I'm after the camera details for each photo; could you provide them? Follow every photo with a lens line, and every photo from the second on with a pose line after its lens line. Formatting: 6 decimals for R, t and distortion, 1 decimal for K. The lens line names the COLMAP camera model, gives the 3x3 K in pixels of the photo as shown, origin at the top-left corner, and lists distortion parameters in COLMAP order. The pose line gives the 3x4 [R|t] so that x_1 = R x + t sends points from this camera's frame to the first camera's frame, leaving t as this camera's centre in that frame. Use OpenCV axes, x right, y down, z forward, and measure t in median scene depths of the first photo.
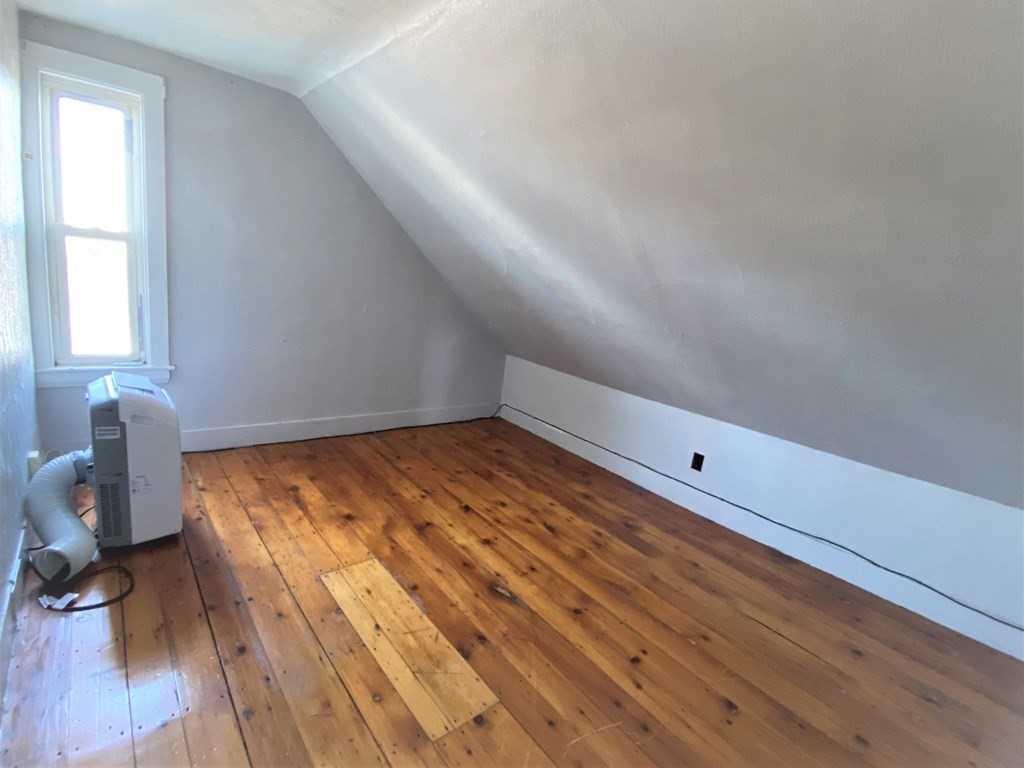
lens RADIAL K [[477.7, 0, 512.0], [0, 477.7, 384.0], [0, 0, 1]] dist [-0.000633, -0.000174]
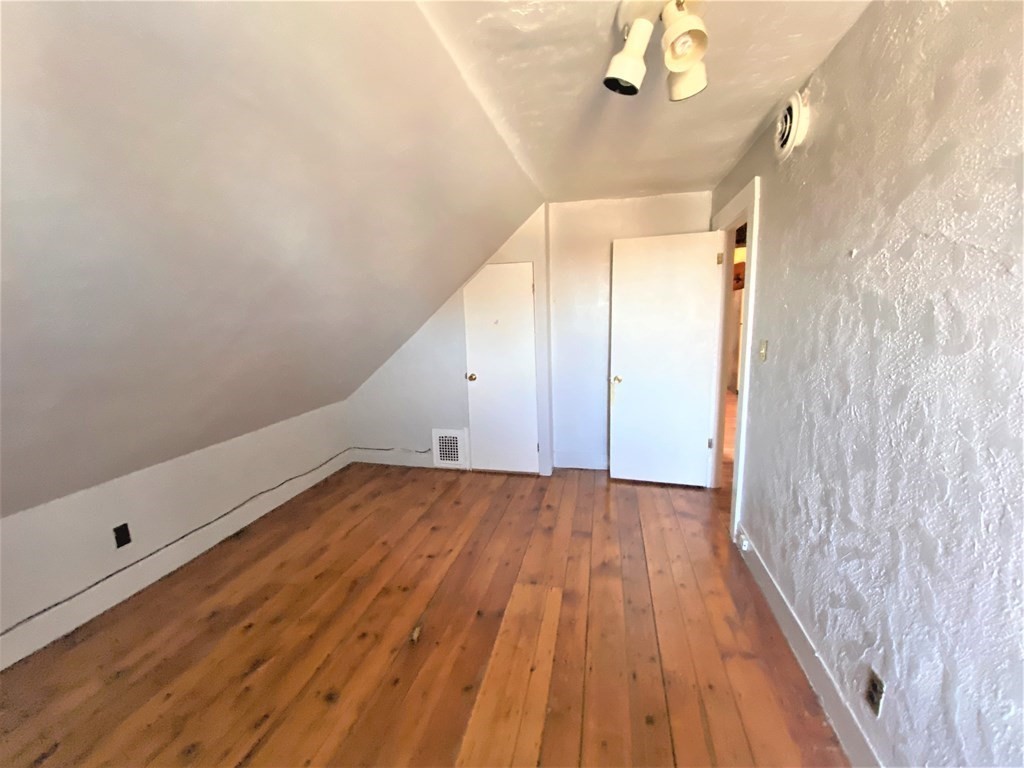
lens RADIAL K [[428.6, 0, 512.0], [0, 428.6, 384.0], [0, 0, 1]] dist [0.000208, -0.000071]
pose [[-0.617554, -0.219255, 0.755351, -0.665199], [0.122109, 0.921989, 0.367459, -0.338727], [-0.776992, 0.319161, -0.542605, 1.084518]]
